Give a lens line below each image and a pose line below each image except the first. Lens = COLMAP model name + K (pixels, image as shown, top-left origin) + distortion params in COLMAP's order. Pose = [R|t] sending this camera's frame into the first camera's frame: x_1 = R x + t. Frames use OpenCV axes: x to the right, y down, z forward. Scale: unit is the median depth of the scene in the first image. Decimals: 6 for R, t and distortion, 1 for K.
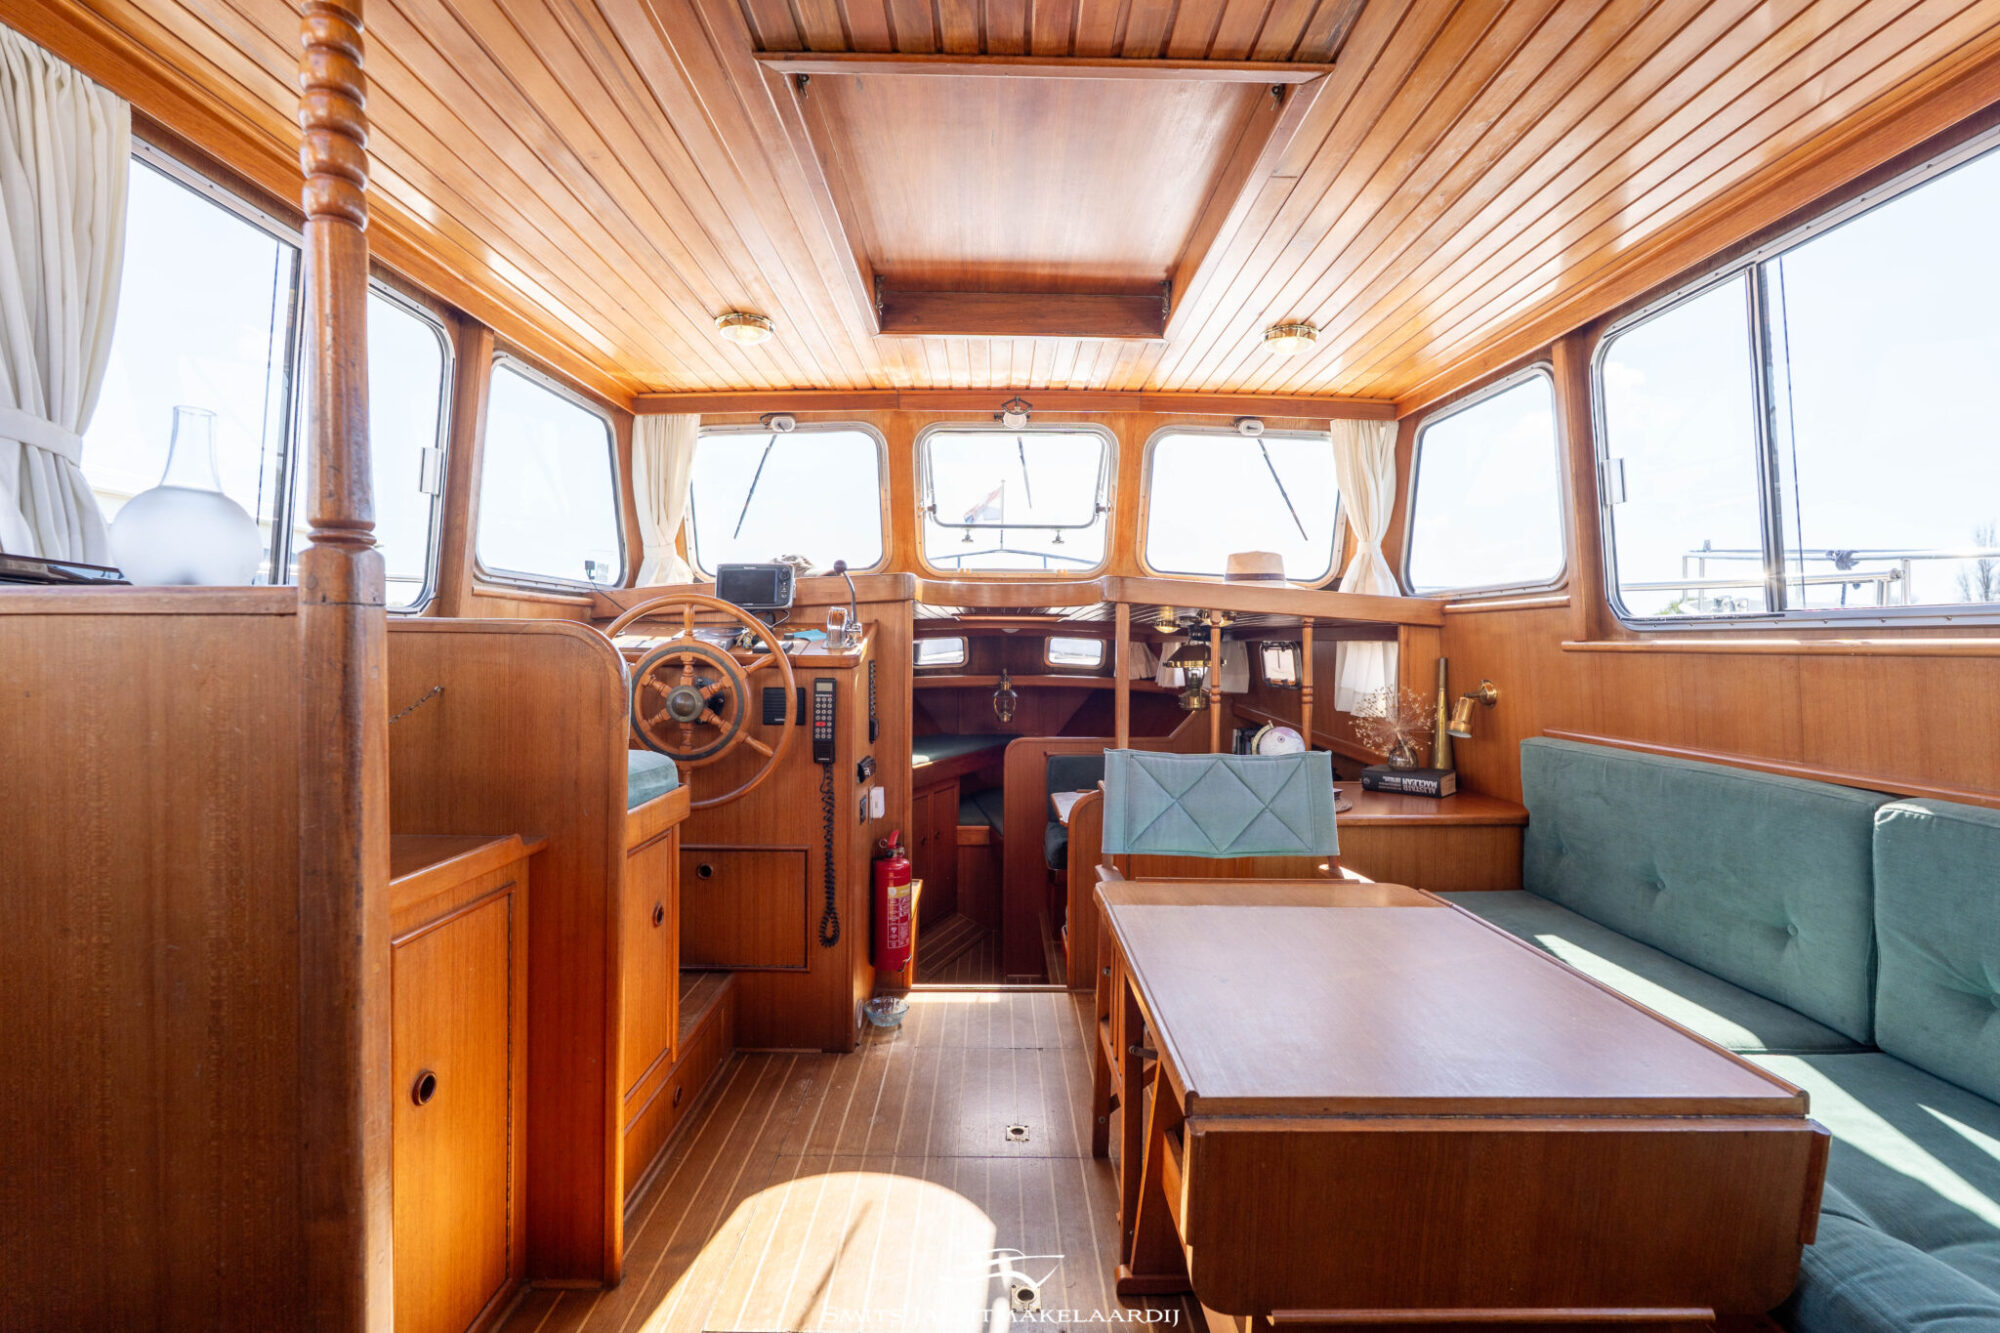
lens RADIAL K [[878.2, 0, 1000.3], [0, 878.2, 669.4], [0, 0, 1]] dist [-0.003256, 0.000055]
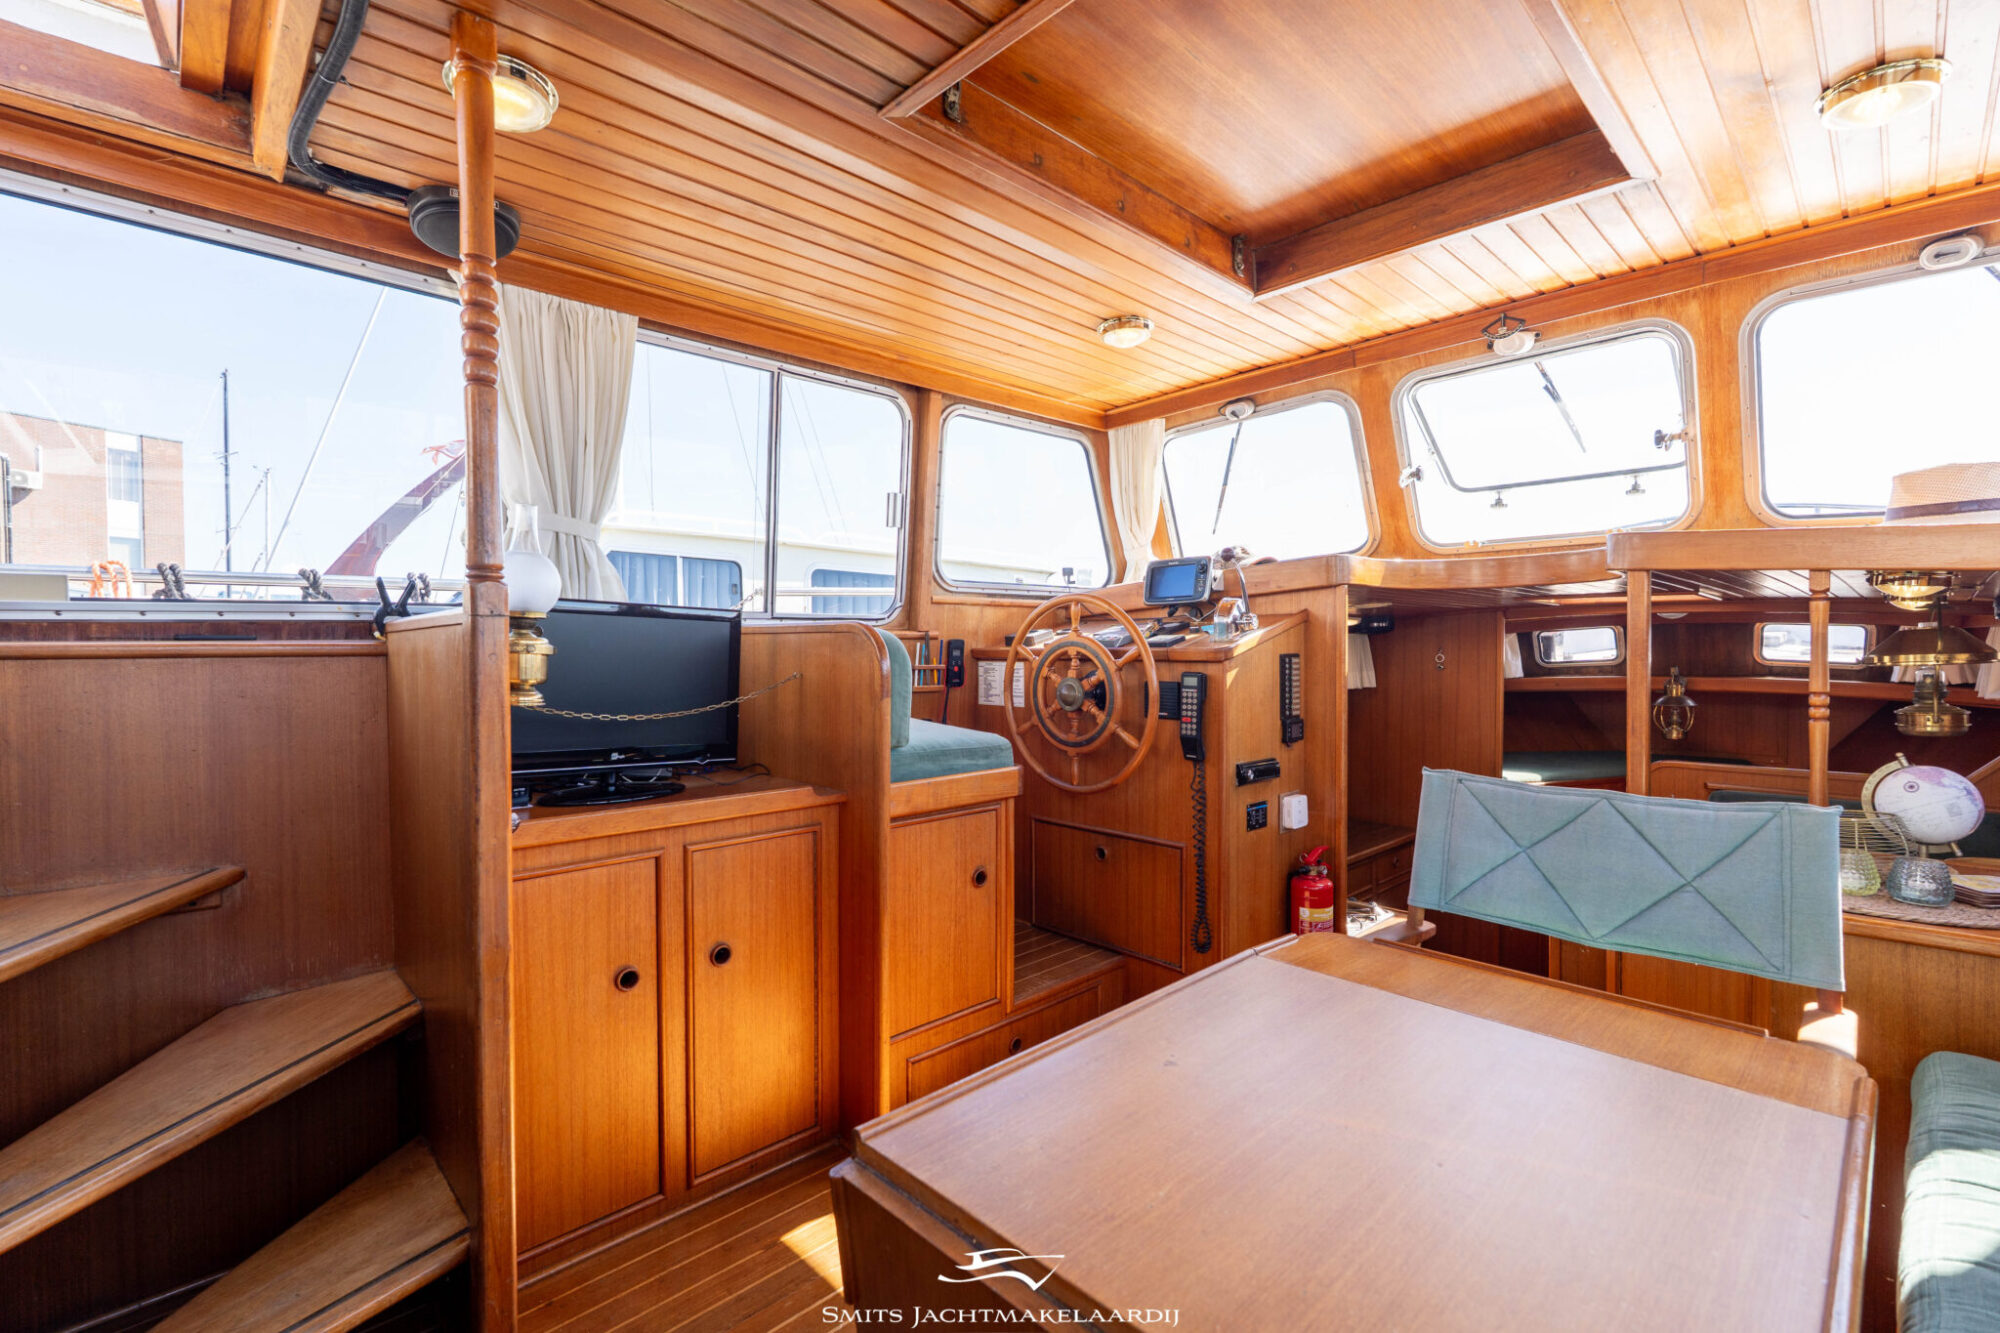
lens RADIAL K [[878.2, 0, 1004.3], [0, 878.2, 668.9], [0, 0, 1]] dist [-0.003256, 0.000055]
pose [[0.689933, 0.007258, -0.723837, 0.291257], [-0.007019, 0.999970, 0.003337, 0.003709], [0.723839, 0.002778, 0.689963, 0.152296]]
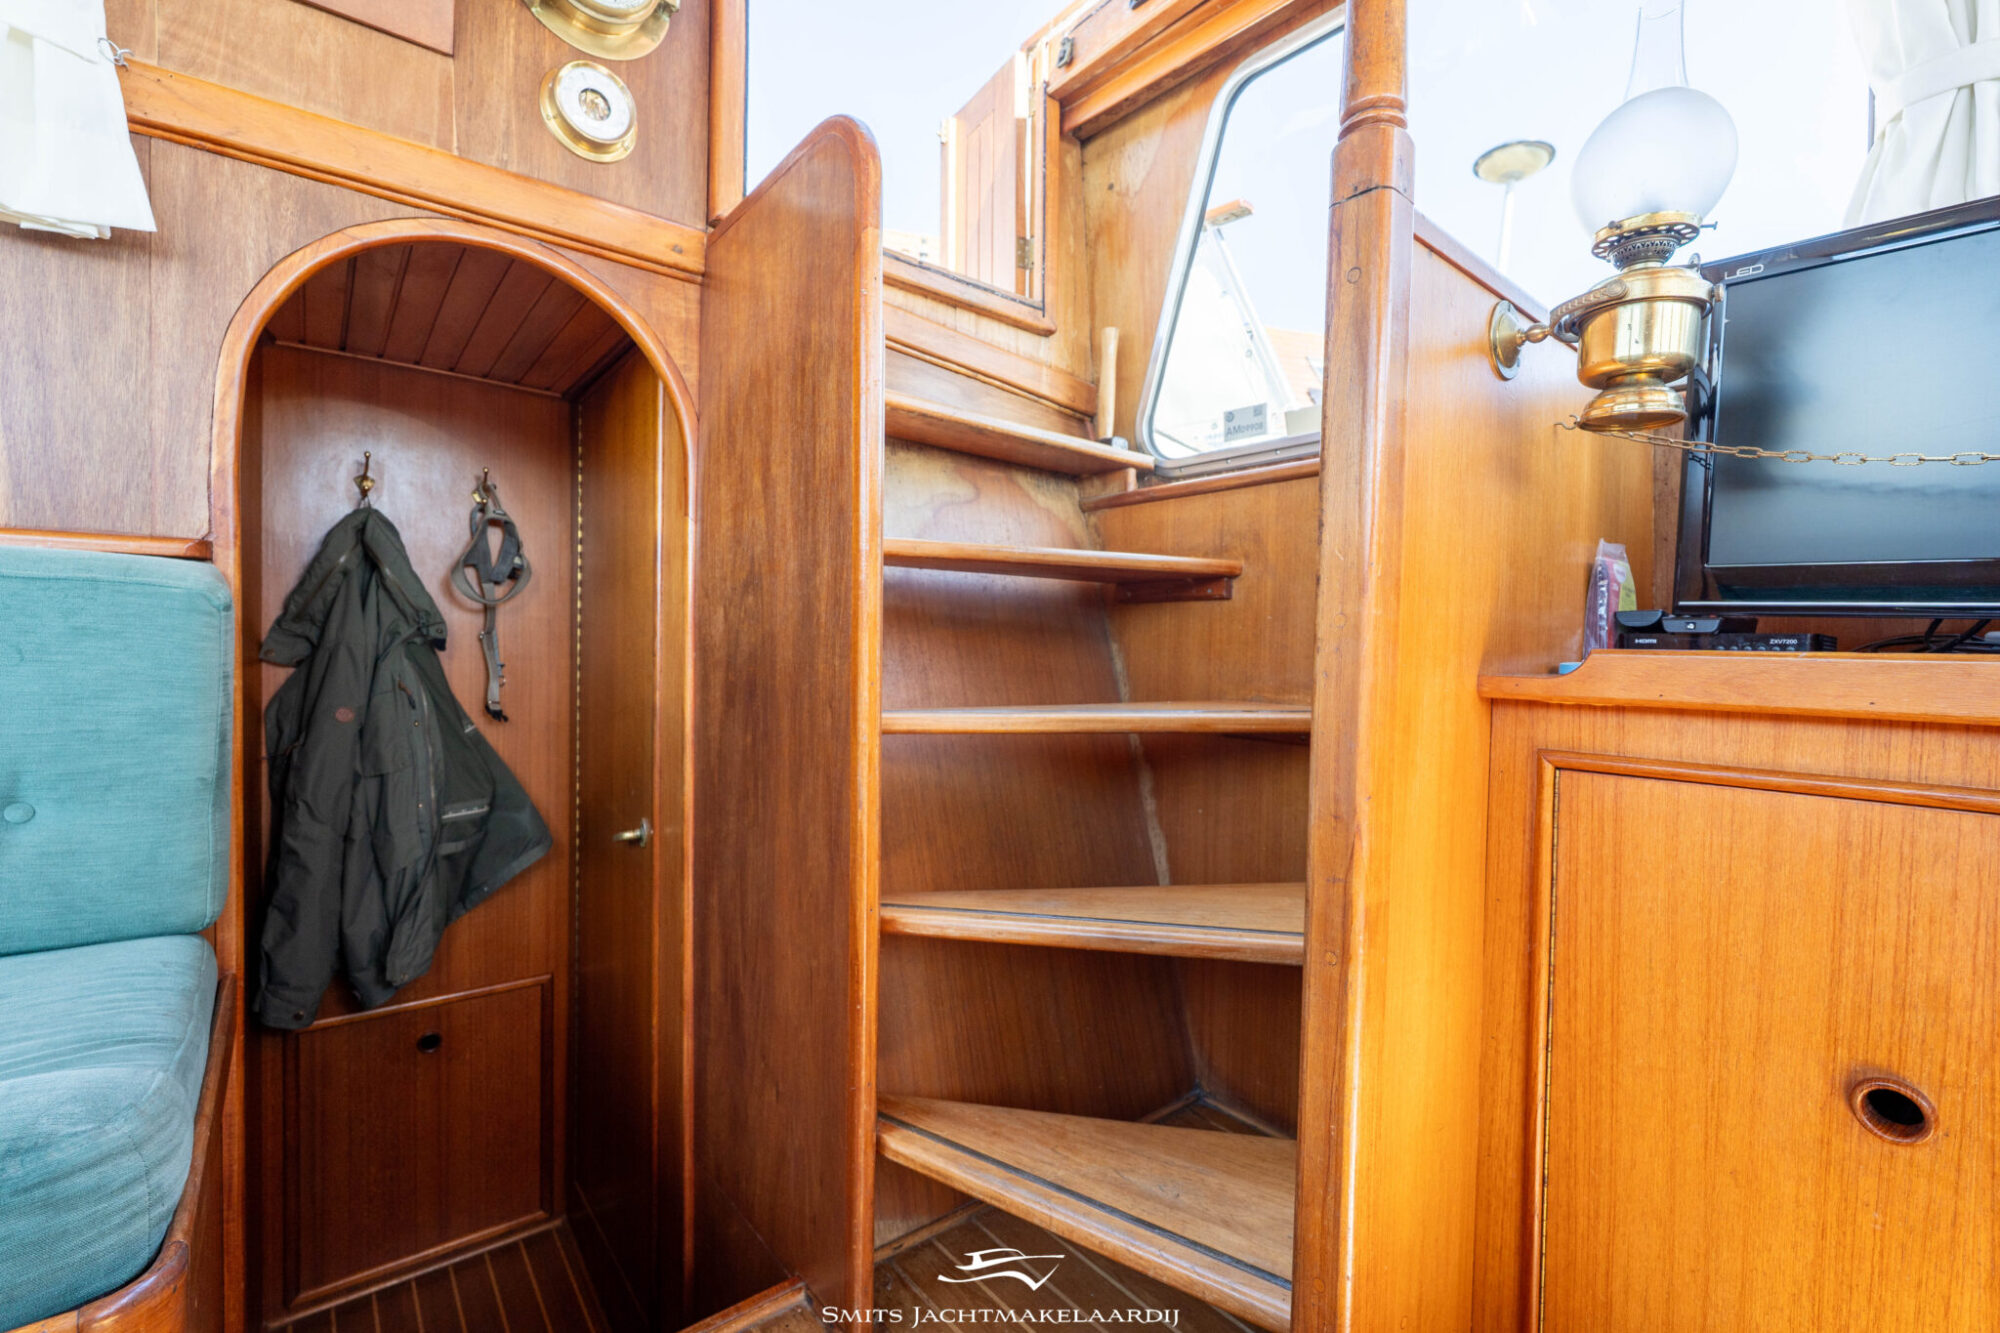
lens RADIAL K [[878.2, 0, 996.9], [0, 878.2, 669.9], [0, 0, 1]] dist [-0.003256, 0.000055]
pose [[-0.777601, -0.003291, -0.628749, 0.023676], [-0.034702, 0.998687, 0.037690, 0.098651], [0.627800, 0.051126, -0.776694, 0.391888]]
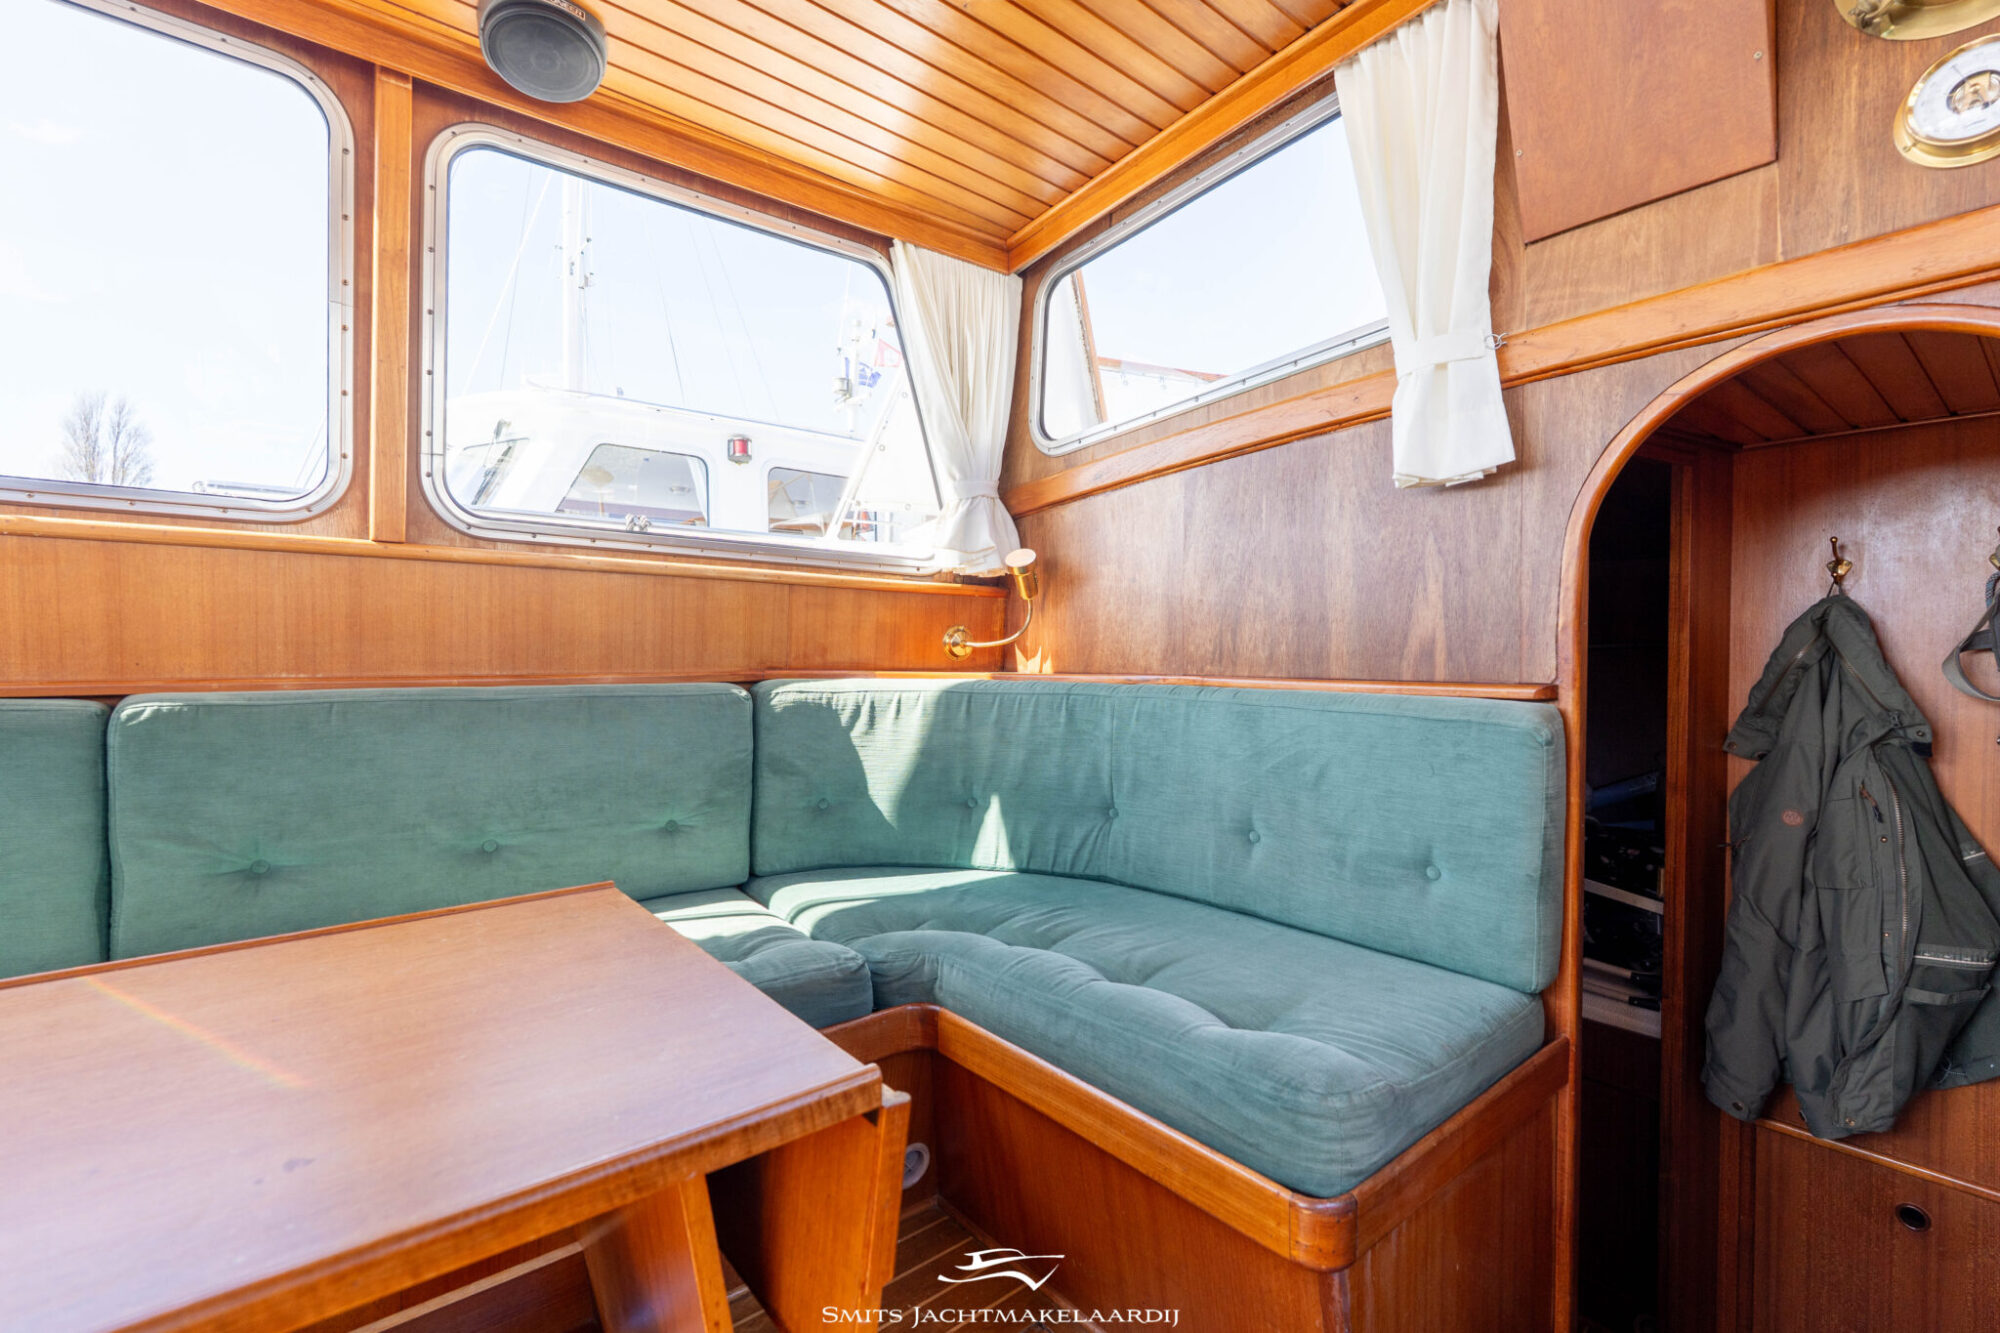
lens RADIAL K [[878.2, 0, 1005.6], [0, 878.2, 663.2], [0, 0, 1]] dist [-0.003256, 0.000055]
pose [[-0.635962, -0.015717, 0.771561, -0.114274], [0.010892, 0.999510, 0.029338, 0.045256], [-0.771644, 0.027061, -0.635479, 0.412024]]
